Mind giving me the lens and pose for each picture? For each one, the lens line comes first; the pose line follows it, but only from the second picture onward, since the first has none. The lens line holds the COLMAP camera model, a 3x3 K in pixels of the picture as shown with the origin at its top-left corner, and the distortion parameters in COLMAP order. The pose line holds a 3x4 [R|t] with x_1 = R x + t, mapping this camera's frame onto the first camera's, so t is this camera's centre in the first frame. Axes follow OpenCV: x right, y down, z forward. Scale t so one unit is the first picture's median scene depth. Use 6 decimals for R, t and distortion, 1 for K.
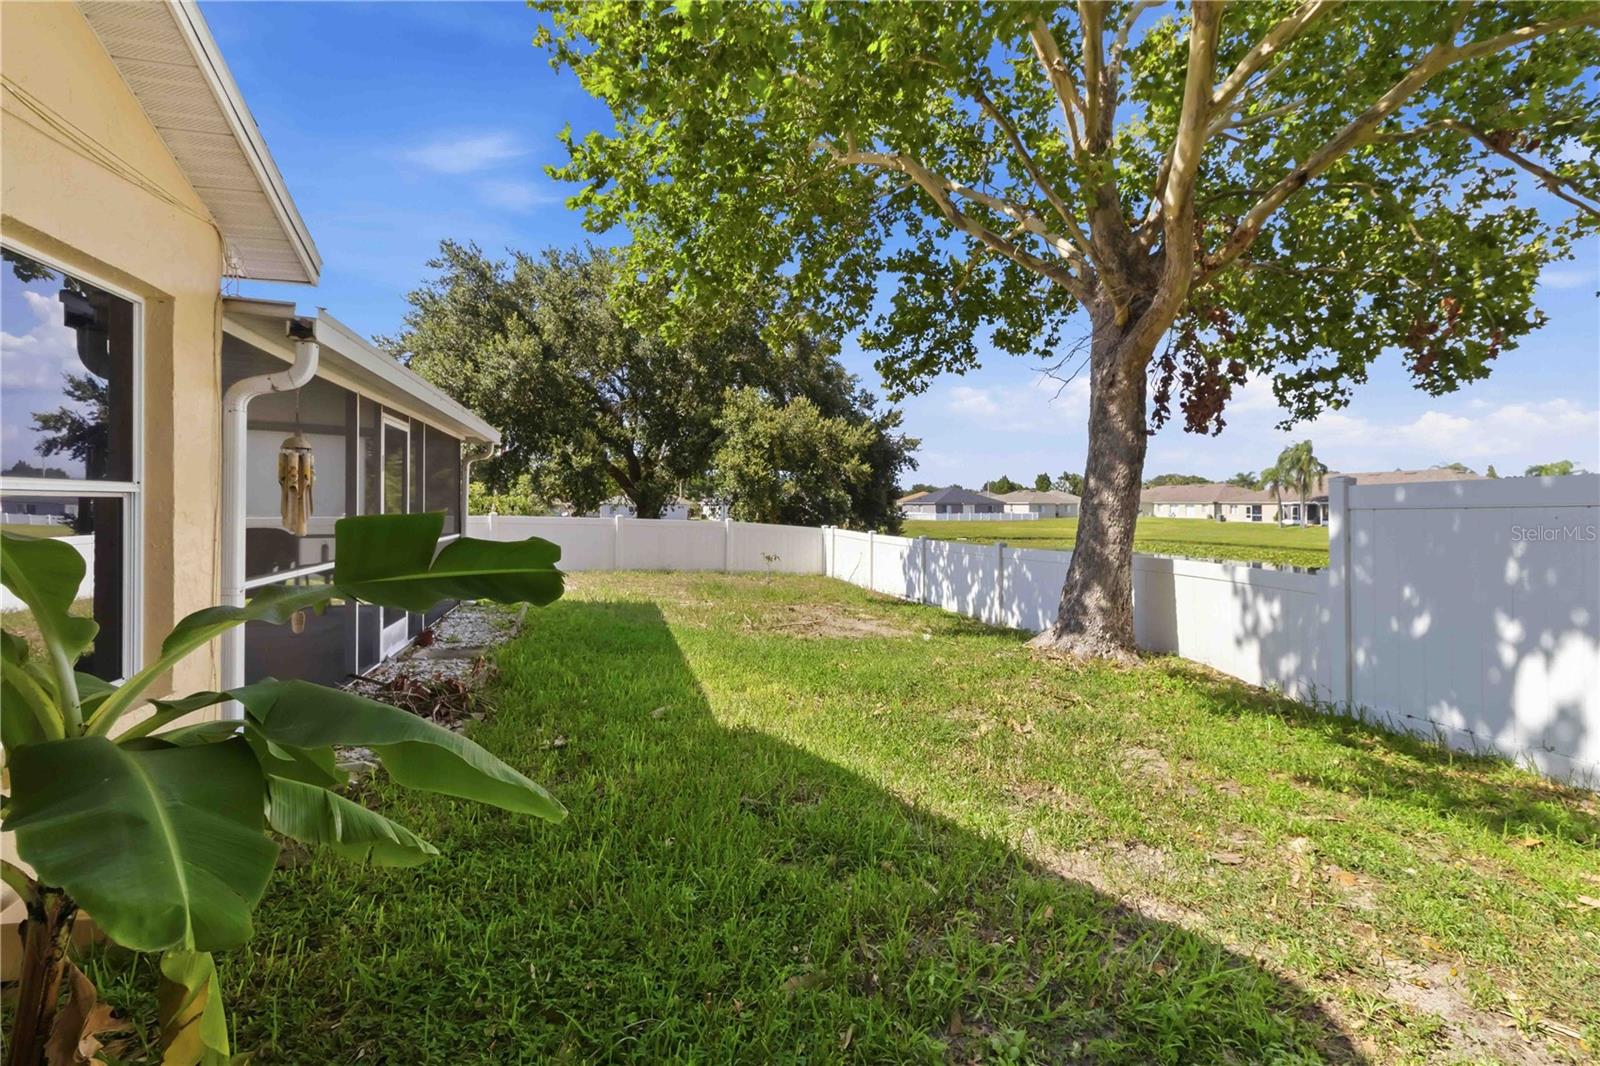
lens RADIAL K [[763.3, 0, 800.8], [0, 763.3, 521.7], [0, 0, 1]] dist [0.006008, 0.000254]
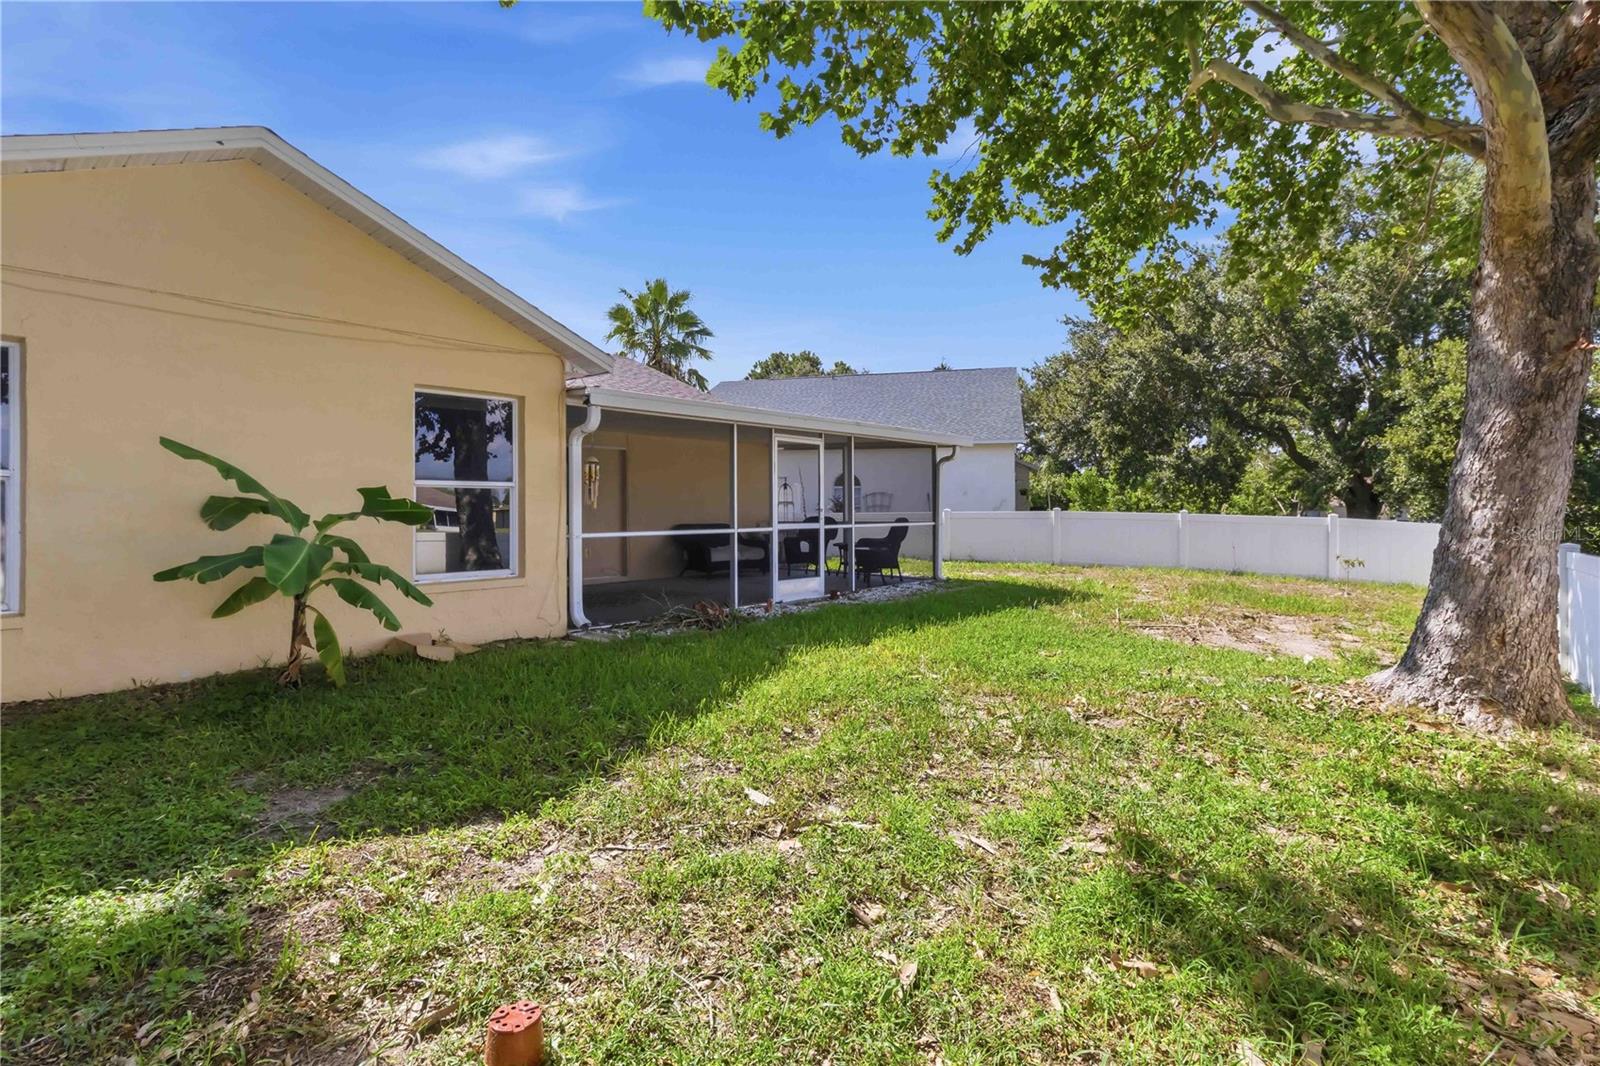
lens RADIAL K [[763.3, 0, 801.5], [0, 763.3, 523.8], [0, 0, 1]] dist [0.006008, 0.000254]
pose [[0.583250, 0.009581, -0.812236, 0.189217], [-0.010577, 0.999935, 0.004200, 0.006676], [0.812224, 0.006141, 0.583314, 0.056226]]
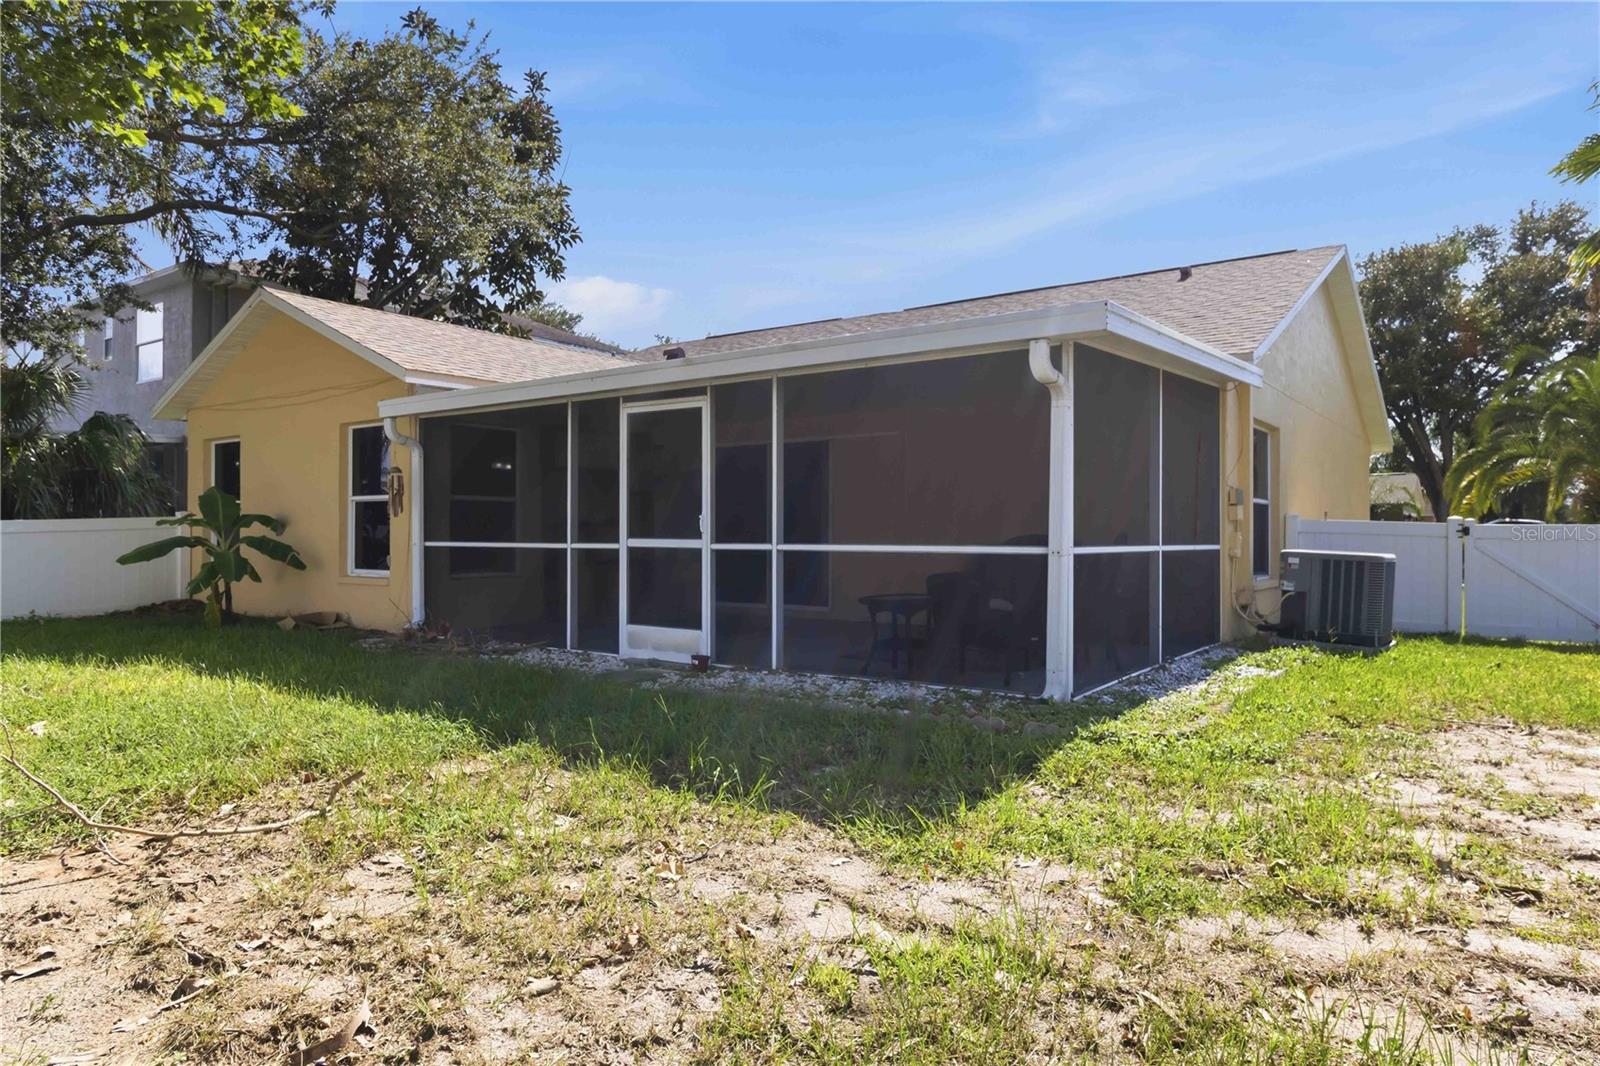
lens RADIAL K [[1015.0, 0, 802.8], [0, 1015.0, 534.6], [0, 0, 1]] dist [0.003677, 0.002216]
pose [[-0.766860, 0.004461, -0.641799, 0.034806], [-0.011931, 0.999704, 0.021204, -0.001234], [0.641704, 0.023918, -0.766579, 0.602989]]
